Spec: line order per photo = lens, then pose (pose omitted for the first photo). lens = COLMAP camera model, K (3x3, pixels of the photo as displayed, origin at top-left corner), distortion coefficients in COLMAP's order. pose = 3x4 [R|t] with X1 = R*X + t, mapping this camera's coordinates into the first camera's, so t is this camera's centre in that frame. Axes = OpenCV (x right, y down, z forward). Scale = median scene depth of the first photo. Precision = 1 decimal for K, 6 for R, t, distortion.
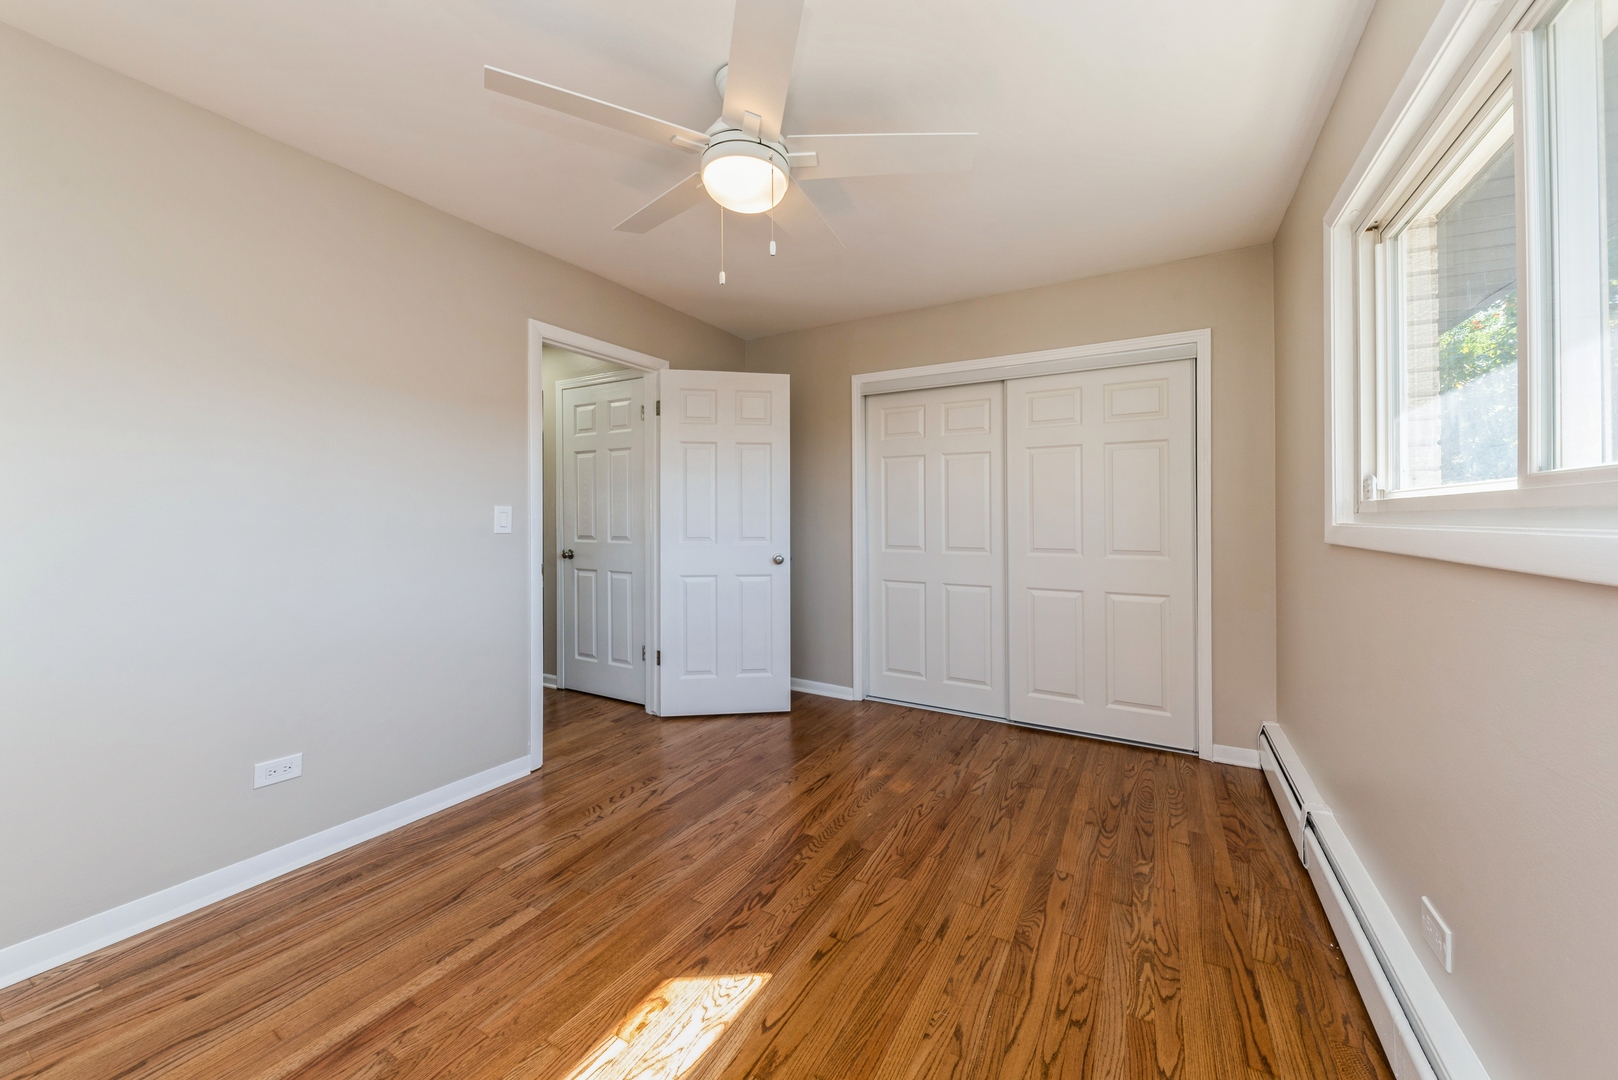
lens RADIAL K [[562.1, 0, 820.8], [0, 562.1, 523.3], [0, 0, 1]] dist [0.016363, -0.005405]
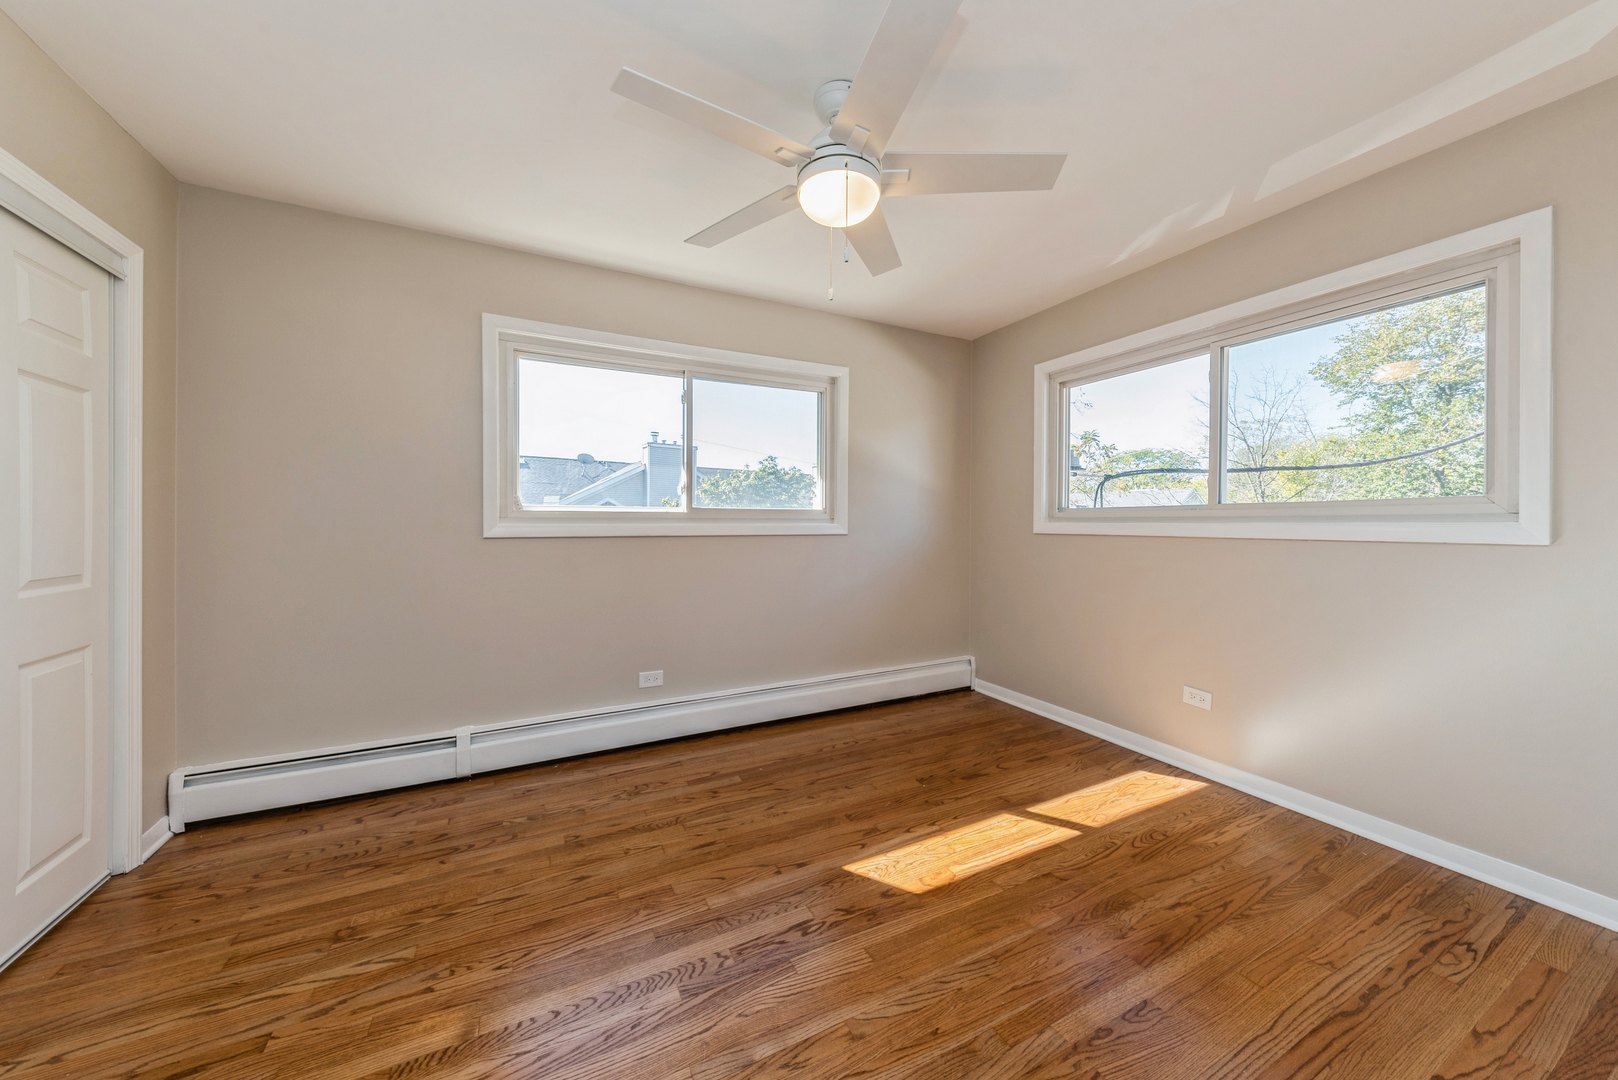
lens RADIAL K [[562.1, 0, 820.8], [0, 562.1, 523.3], [0, 0, 1]] dist [0.016363, -0.005405]
pose [[-0.839554, -0.000724, 0.543275, -0.586665], [0.004086, 0.999962, 0.007647, -0.007528], [-0.543260, 0.008640, -0.839520, 1.642732]]
